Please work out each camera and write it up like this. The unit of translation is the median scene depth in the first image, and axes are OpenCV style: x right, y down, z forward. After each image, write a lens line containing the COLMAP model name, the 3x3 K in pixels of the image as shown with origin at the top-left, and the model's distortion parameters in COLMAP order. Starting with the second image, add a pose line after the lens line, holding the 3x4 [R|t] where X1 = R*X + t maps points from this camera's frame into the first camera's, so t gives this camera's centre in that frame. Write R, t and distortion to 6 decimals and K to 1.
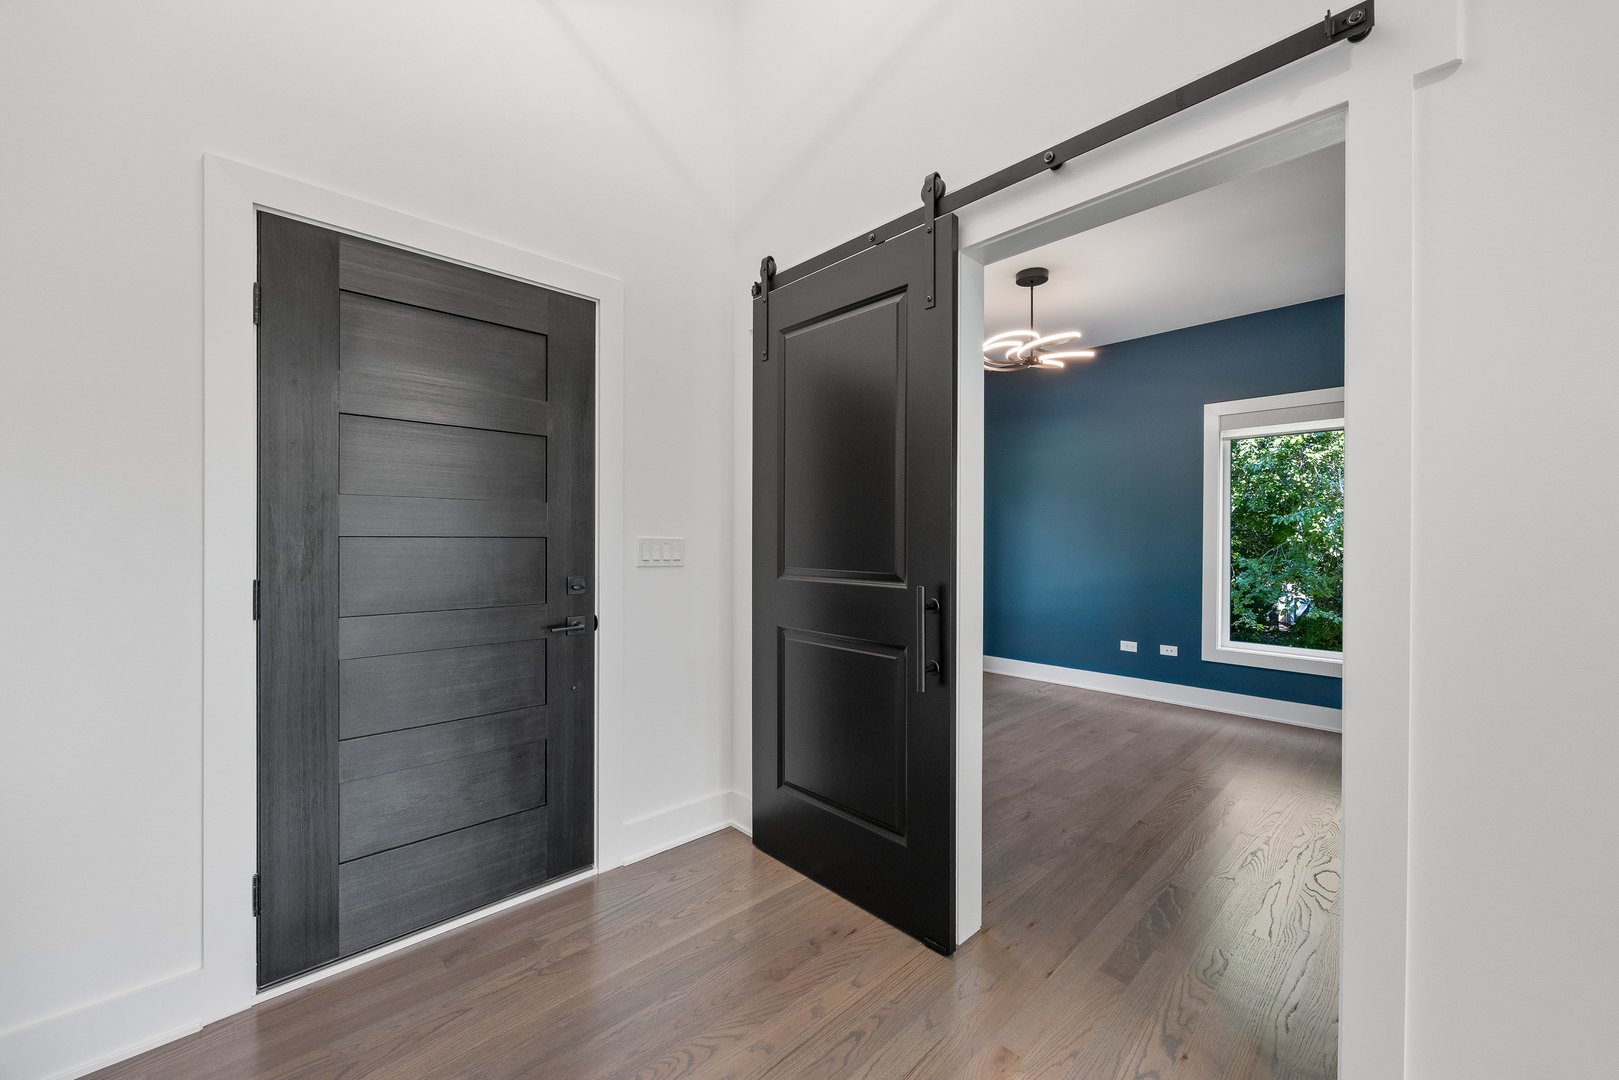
lens RADIAL K [[620.7, 0, 811.5], [0, 620.7, 542.4], [0, 0, 1]] dist [-0.002129, 0.000235]
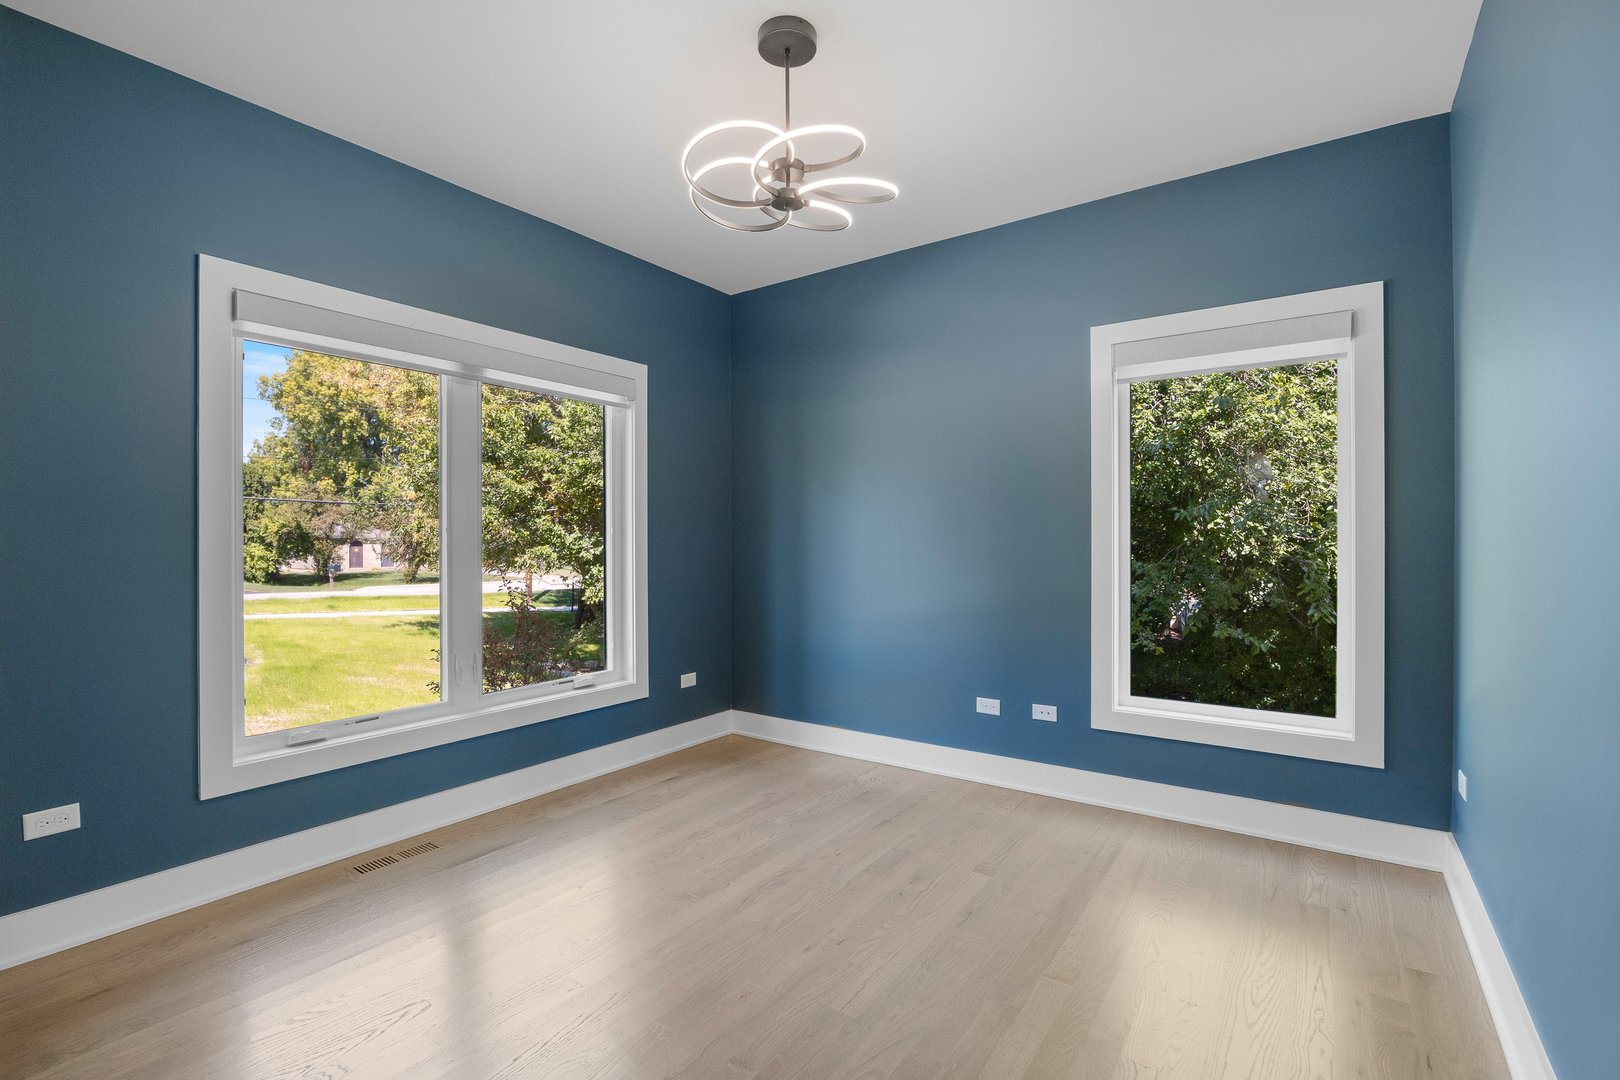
lens RADIAL K [[739.4, 0, 800.9], [0, 739.4, 543.1], [0, 0, 1]] dist [-0.013189, -0.000058]
pose [[0.983091, -0.006845, 0.182990, 0.113796], [0.007232, 0.999973, -0.001443, -0.001443], [-0.182975, 0.002742, 0.983114, 0.176874]]
